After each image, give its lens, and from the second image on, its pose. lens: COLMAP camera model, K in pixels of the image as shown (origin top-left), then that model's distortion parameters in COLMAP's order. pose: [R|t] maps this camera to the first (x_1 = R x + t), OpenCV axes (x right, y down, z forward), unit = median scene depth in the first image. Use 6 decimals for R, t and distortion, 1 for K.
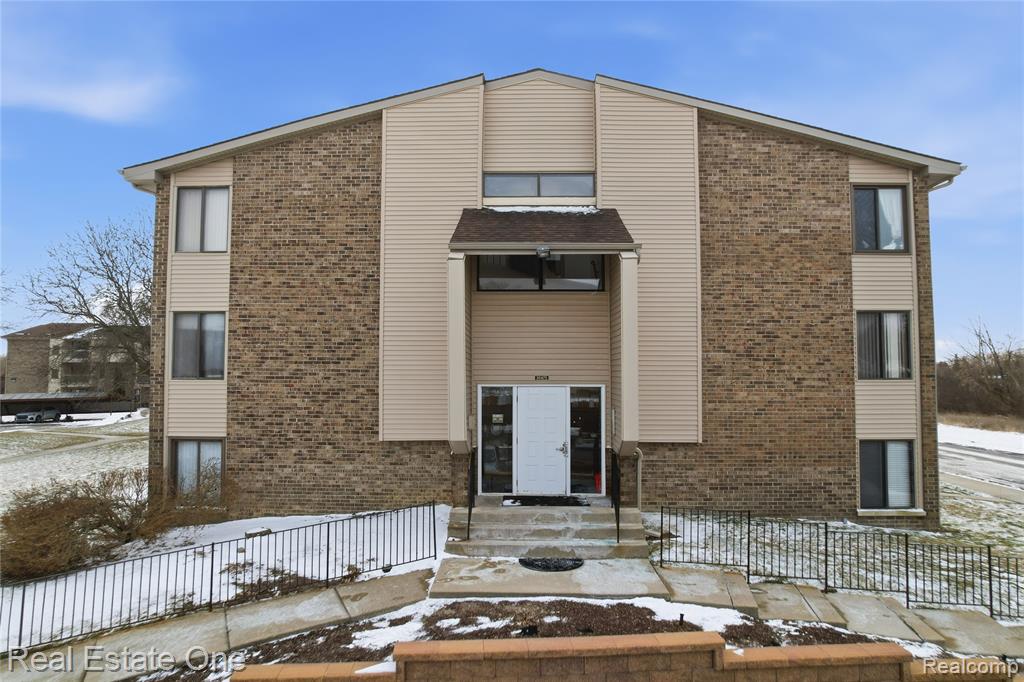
lens RADIAL K [[658.6, 0, 512.0], [0, 658.6, 341.0], [0, 0, 1]] dist [-0.058865, 0.026749]
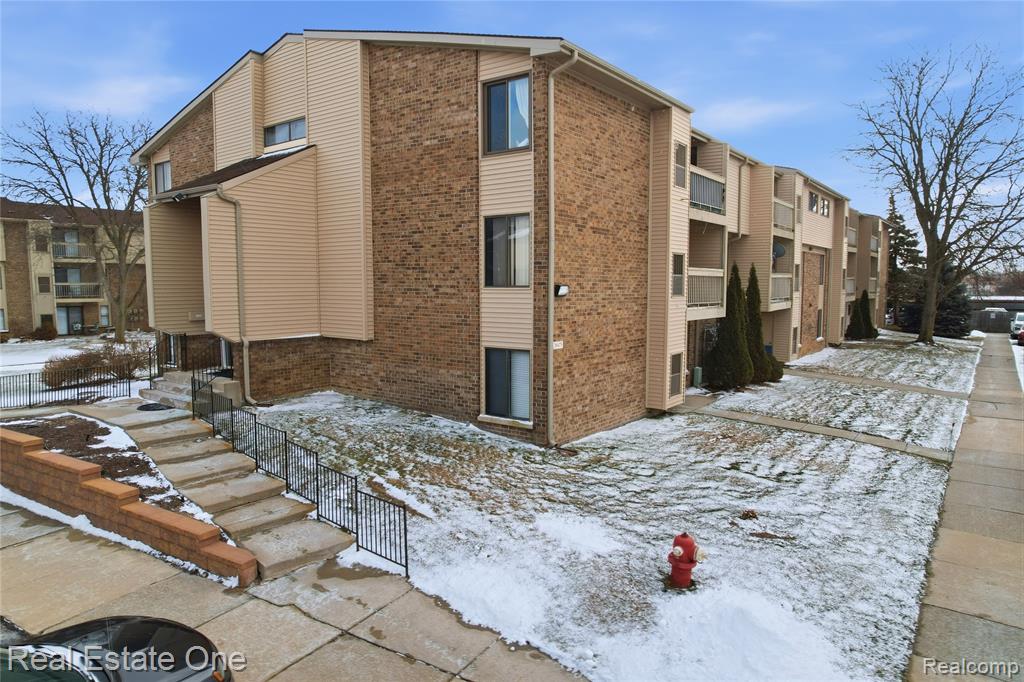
lens RADIAL K [[653.7, 0, 512.0], [0, 653.7, 341.0], [0, 0, 1]] dist [-0.050853, 0.052186]
pose [[0.804312, 0.050299, -0.592075, 1.153971], [0.032865, 0.991120, 0.128845, 0.013891], [0.593298, -0.123090, 0.795517, 0.218989]]
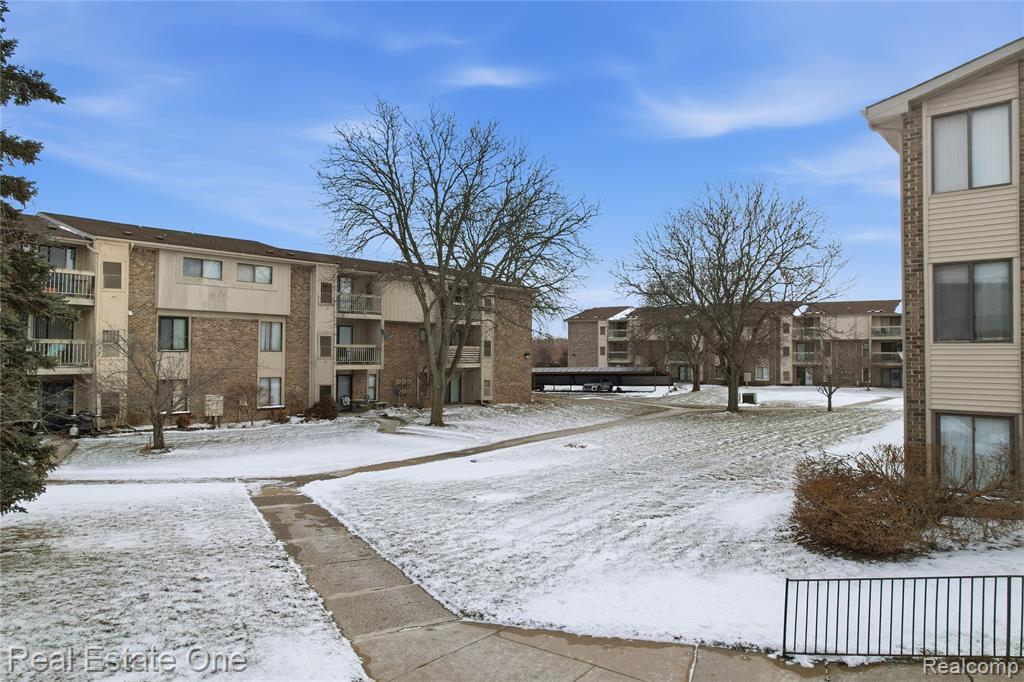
lens RADIAL K [[653.7, 0, 512.0], [0, 653.7, 341.0], [0, 0, 1]] dist [-0.050853, 0.052186]
pose [[0.768790, -0.008999, -0.639439, -0.409695], [0.028595, 0.999385, 0.020316, 0.023412], [0.638862, -0.033903, 0.768574, -0.011104]]
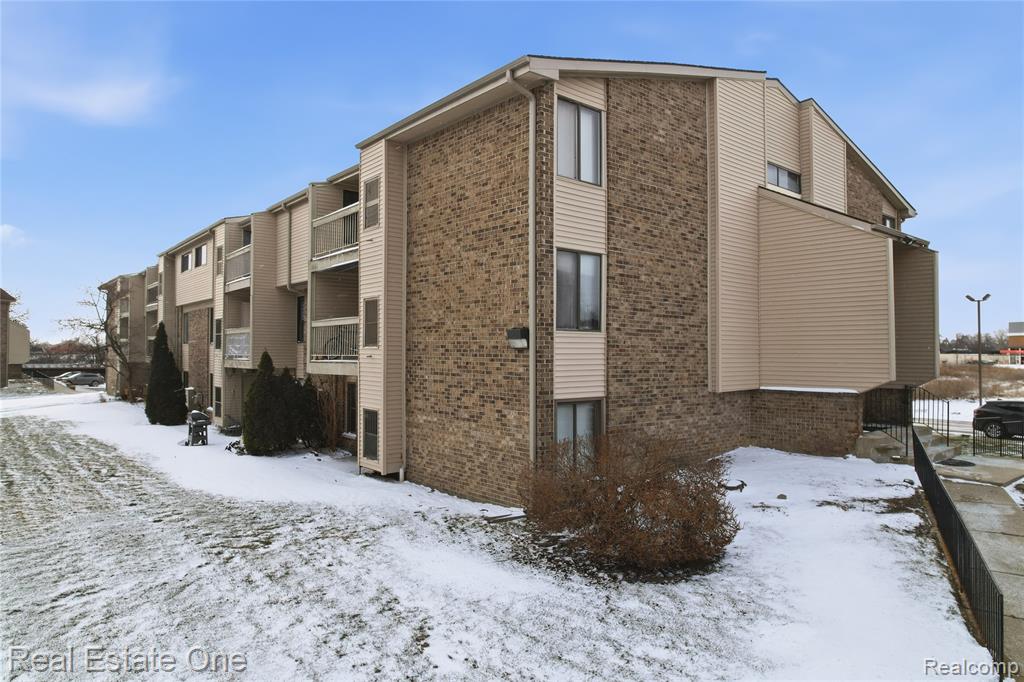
lens RADIAL K [[658.6, 0, 512.0], [0, 658.6, 341.0], [0, 0, 1]] dist [-0.058865, 0.026749]
pose [[0.754355, 0.014905, 0.656298, -1.120542], [-0.037377, 0.999096, 0.020271, 0.058485], [-0.655402, -0.039822, 0.754230, 0.411958]]
